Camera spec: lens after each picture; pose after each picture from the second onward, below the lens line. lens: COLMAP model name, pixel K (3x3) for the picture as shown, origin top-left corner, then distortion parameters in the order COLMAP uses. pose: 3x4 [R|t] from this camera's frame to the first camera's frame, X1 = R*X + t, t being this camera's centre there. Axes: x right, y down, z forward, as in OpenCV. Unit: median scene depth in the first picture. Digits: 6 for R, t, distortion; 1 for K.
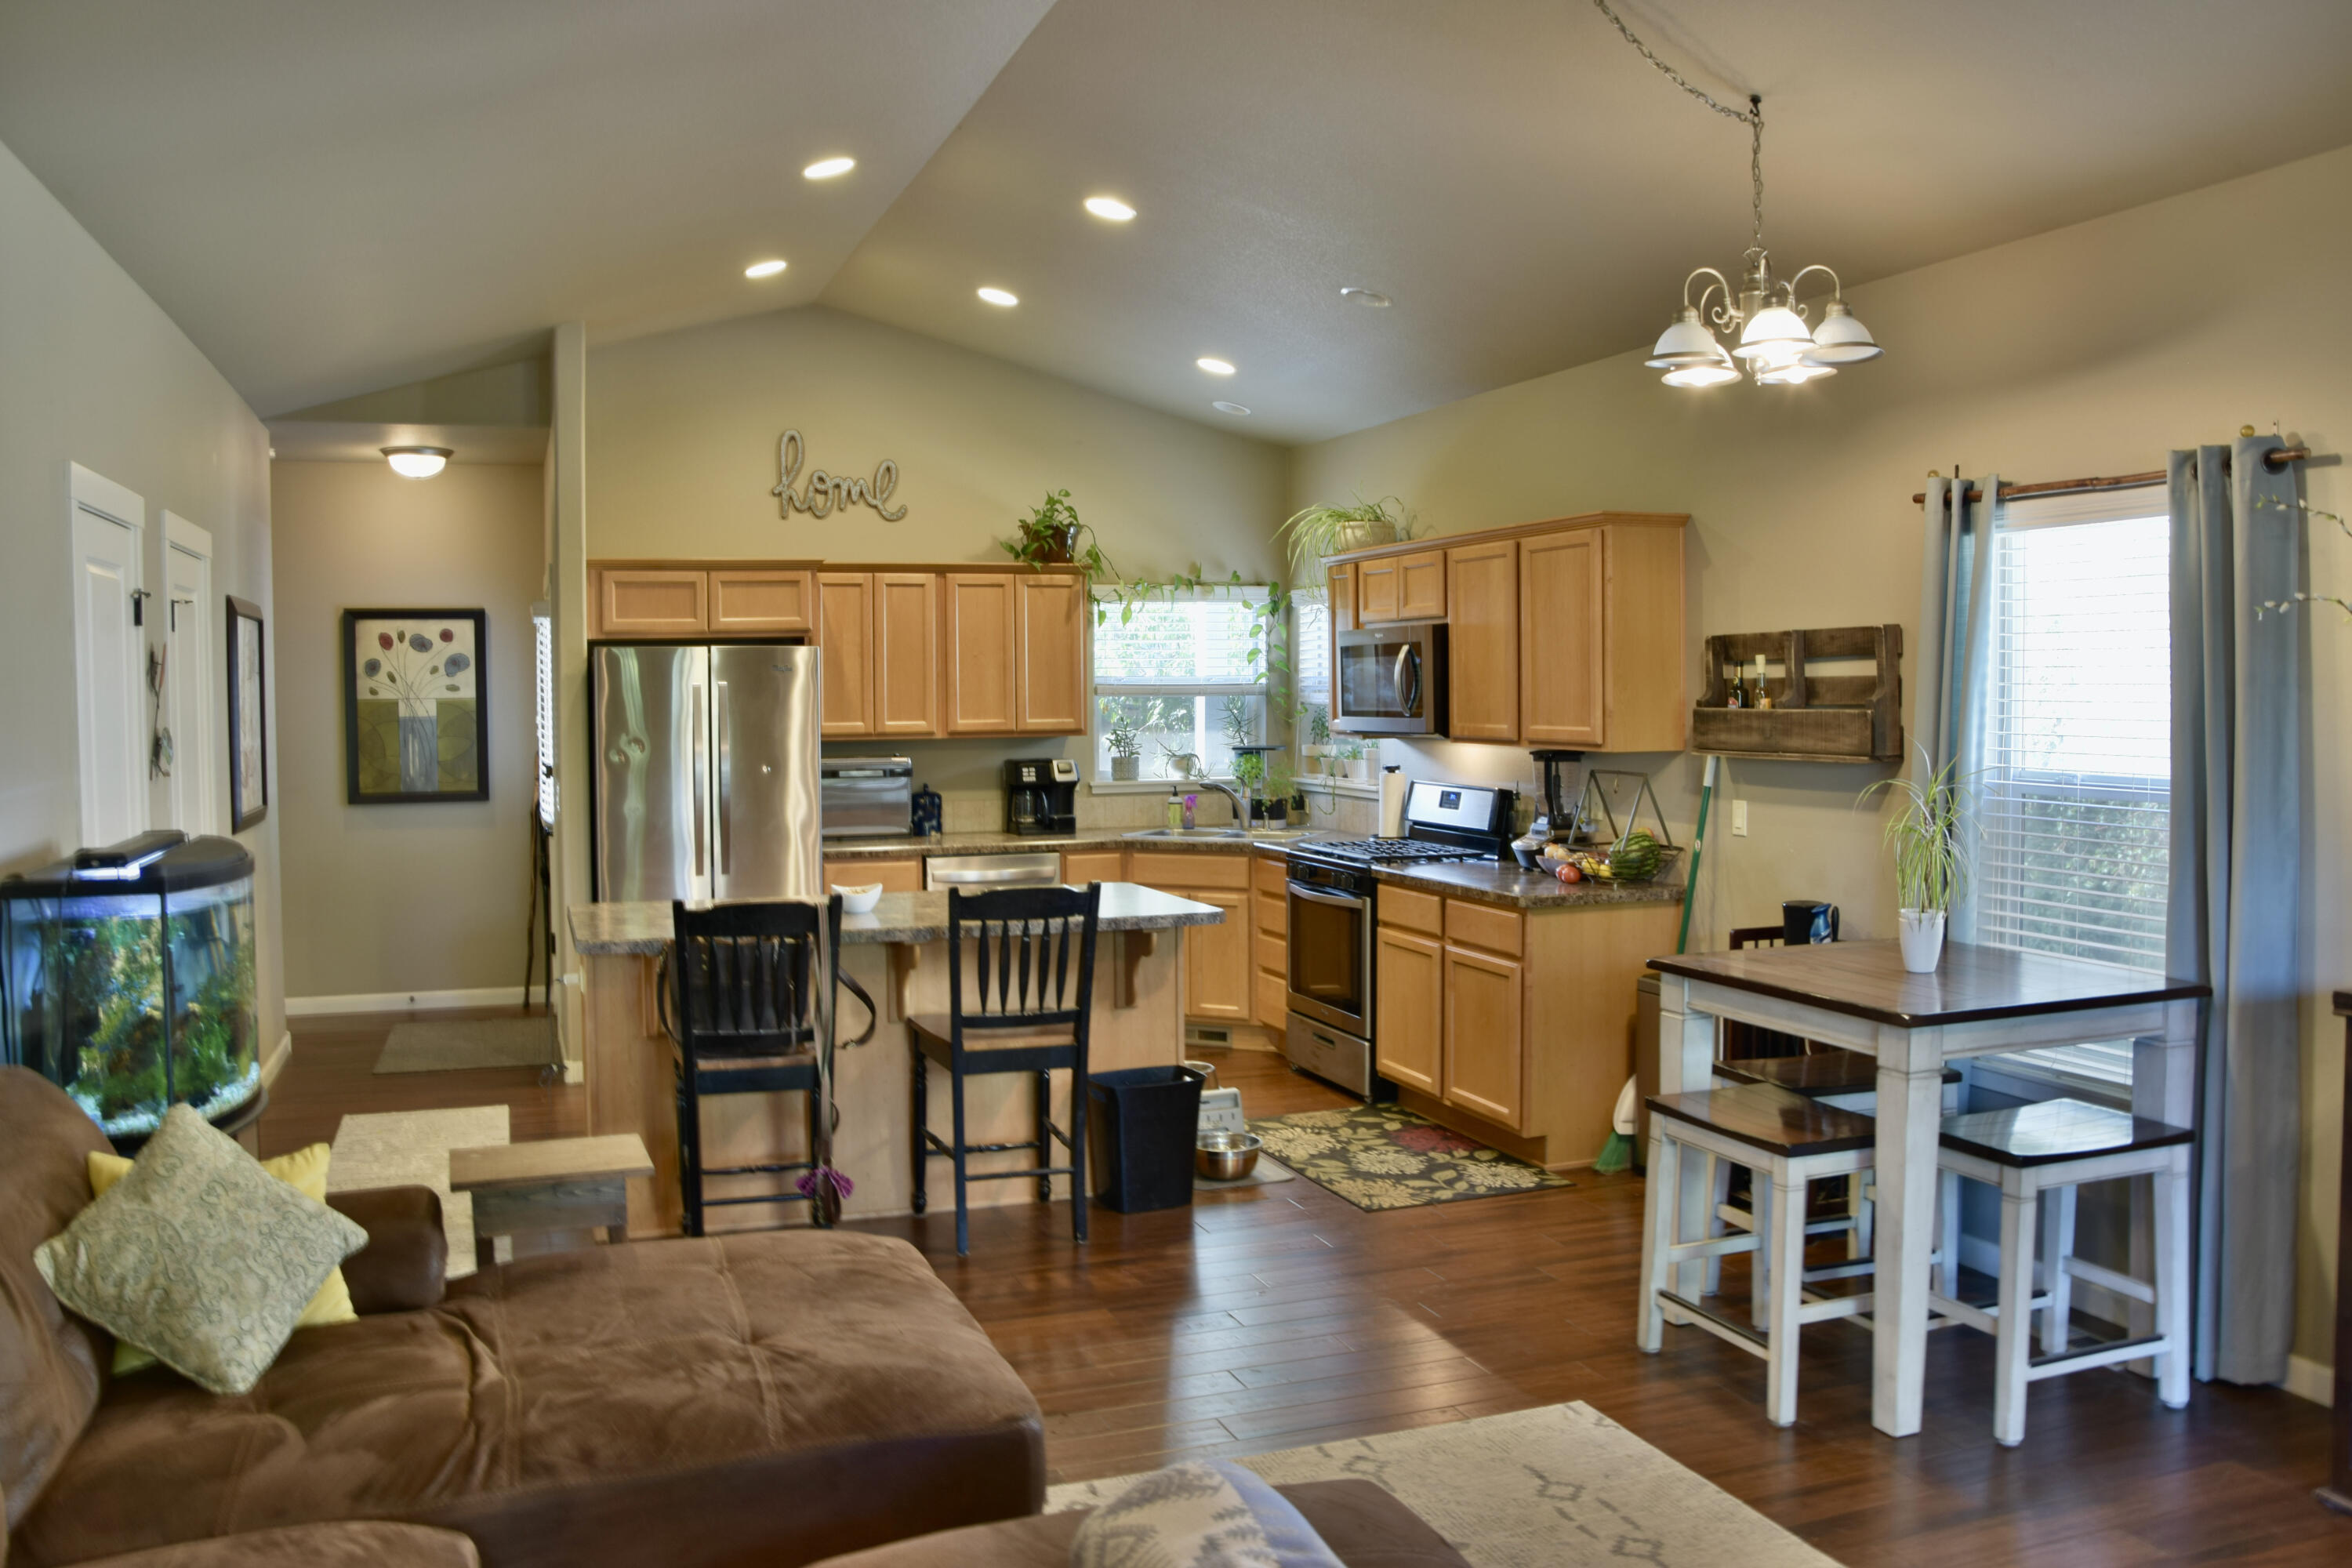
lens RADIAL K [[1820.8, 0, 1176.0], [0, 1820.8, 784.0], [0, 0, 1]] dist [-0.163157, 0.146579]
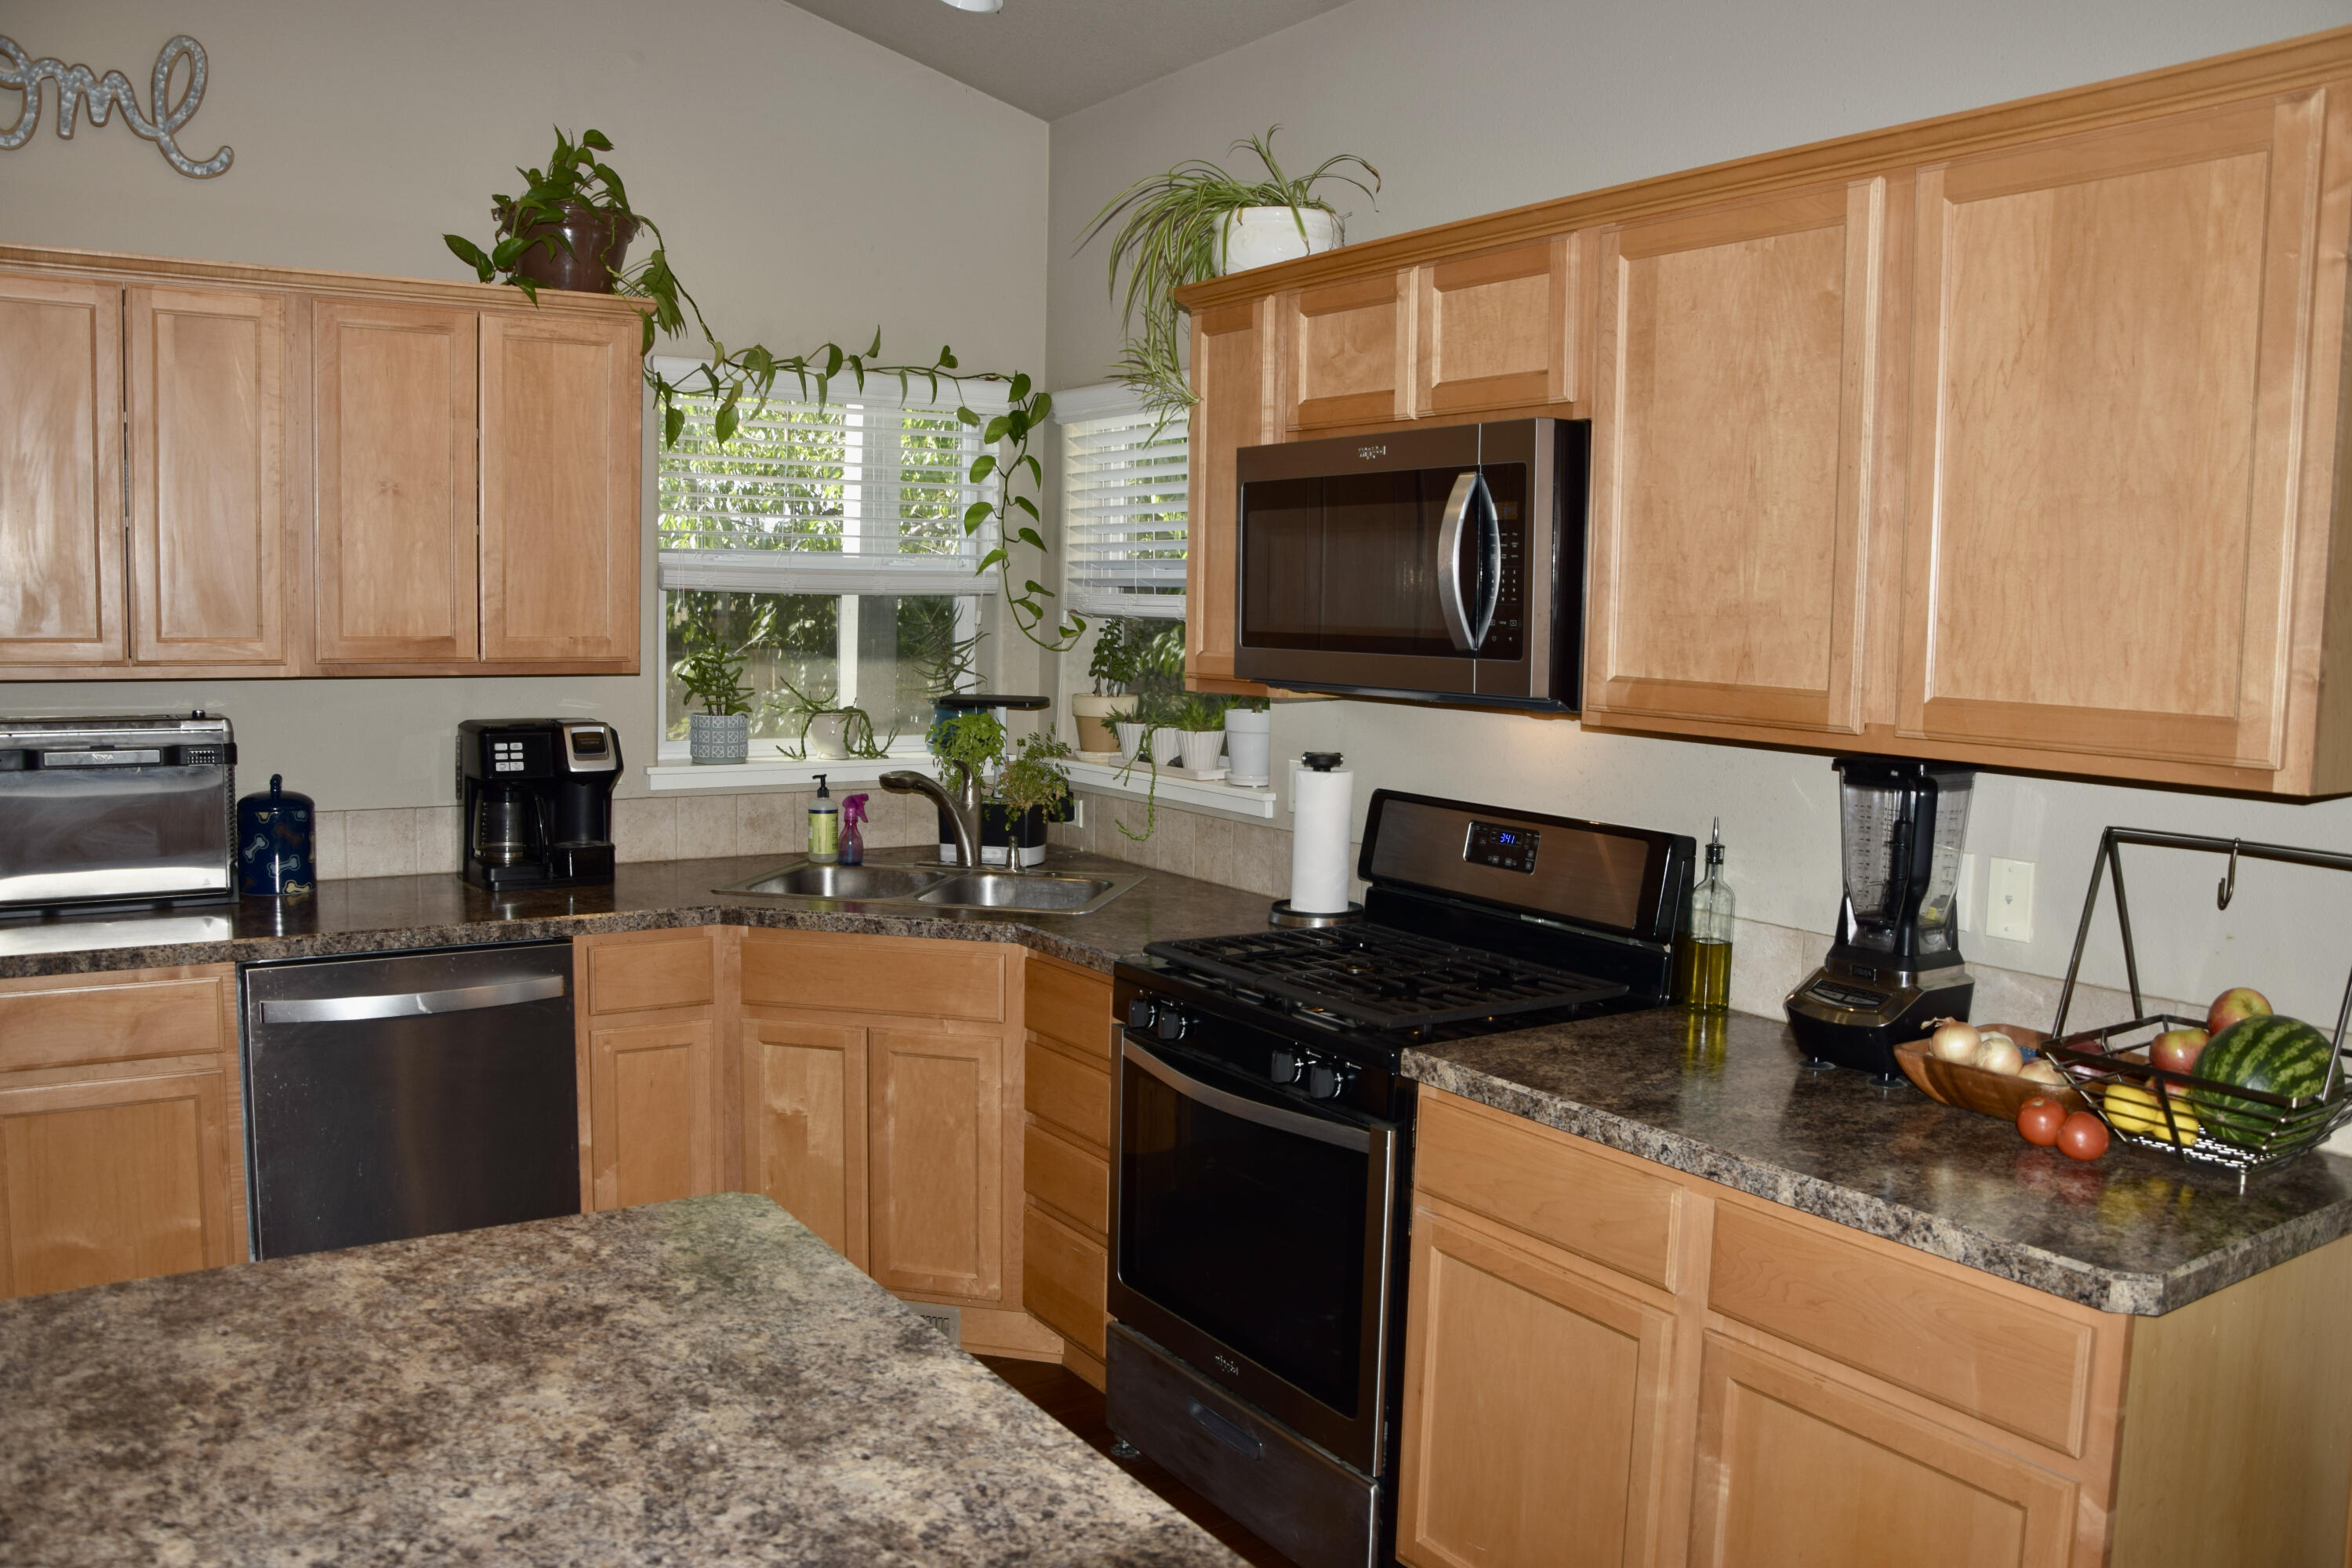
lens RADIAL K [[1820.8, 0, 1176.0], [0, 1820.8, 784.0], [0, 0, 1]] dist [-0.163157, 0.146579]
pose [[0.973011, 0.005260, 0.230699, -0.021443], [-0.016632, 0.998739, 0.047374, -0.022503], [-0.230159, -0.049933, 0.971871, 0.526136]]
